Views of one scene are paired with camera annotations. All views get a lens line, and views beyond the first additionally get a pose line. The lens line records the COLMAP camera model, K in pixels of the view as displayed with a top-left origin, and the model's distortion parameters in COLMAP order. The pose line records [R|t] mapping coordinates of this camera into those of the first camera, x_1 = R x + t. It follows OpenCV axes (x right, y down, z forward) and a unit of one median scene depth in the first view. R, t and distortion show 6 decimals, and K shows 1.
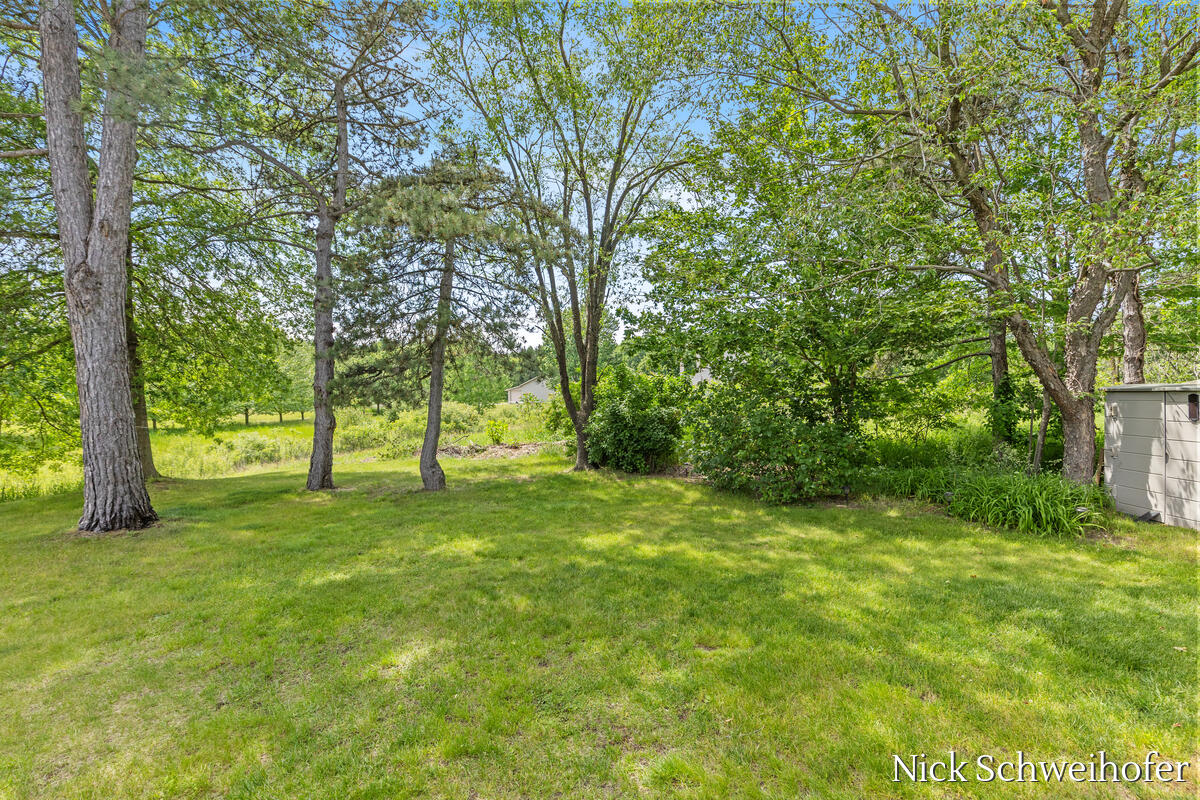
lens RADIAL K [[555.5, 0, 600.1], [0, 555.5, 396.5], [0, 0, 1]] dist [-0.001406, 0.000068]
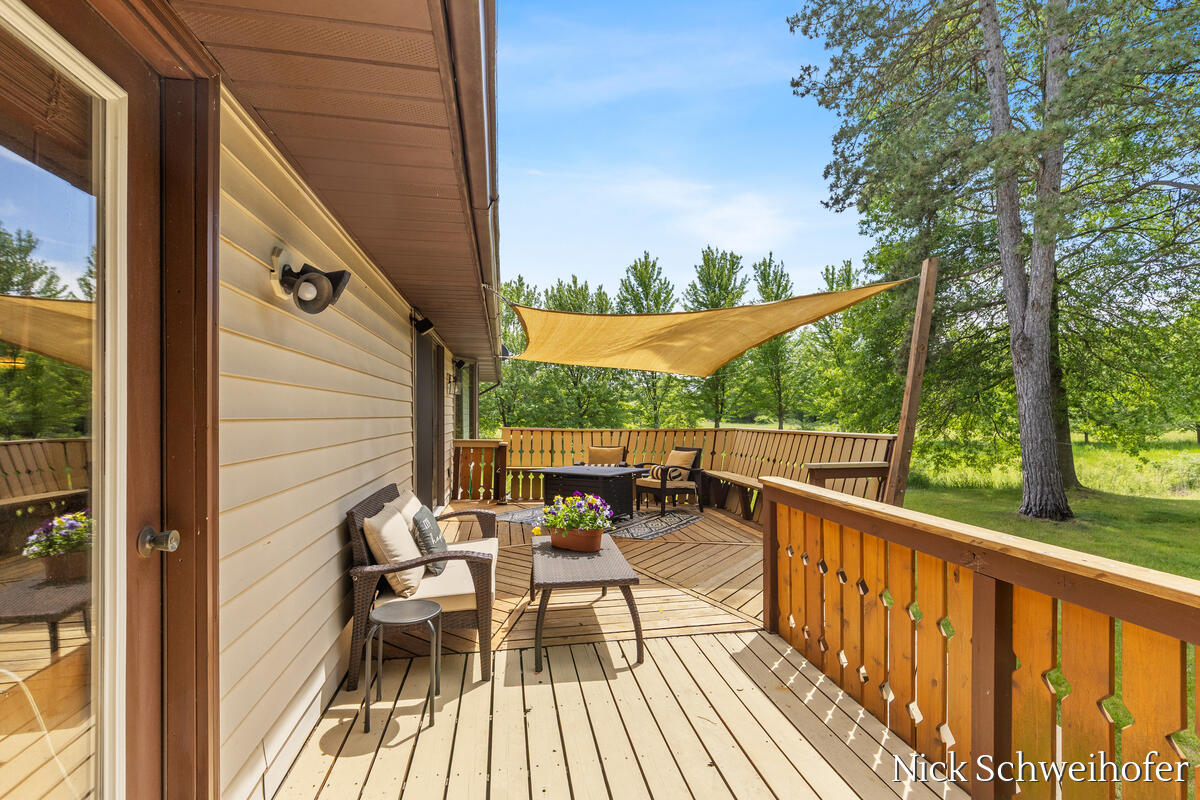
lens RADIAL K [[576.8, 0, 605.3], [0, 576.8, 408.1], [0, 0, 1]] dist [-0.001534, -0.000437]
pose [[0.193416, 0.000310, -0.981117, 0.280466], [0.003056, 0.999995, 0.000919, -0.035124], [0.981112, -0.003176, 0.193414, -0.300324]]
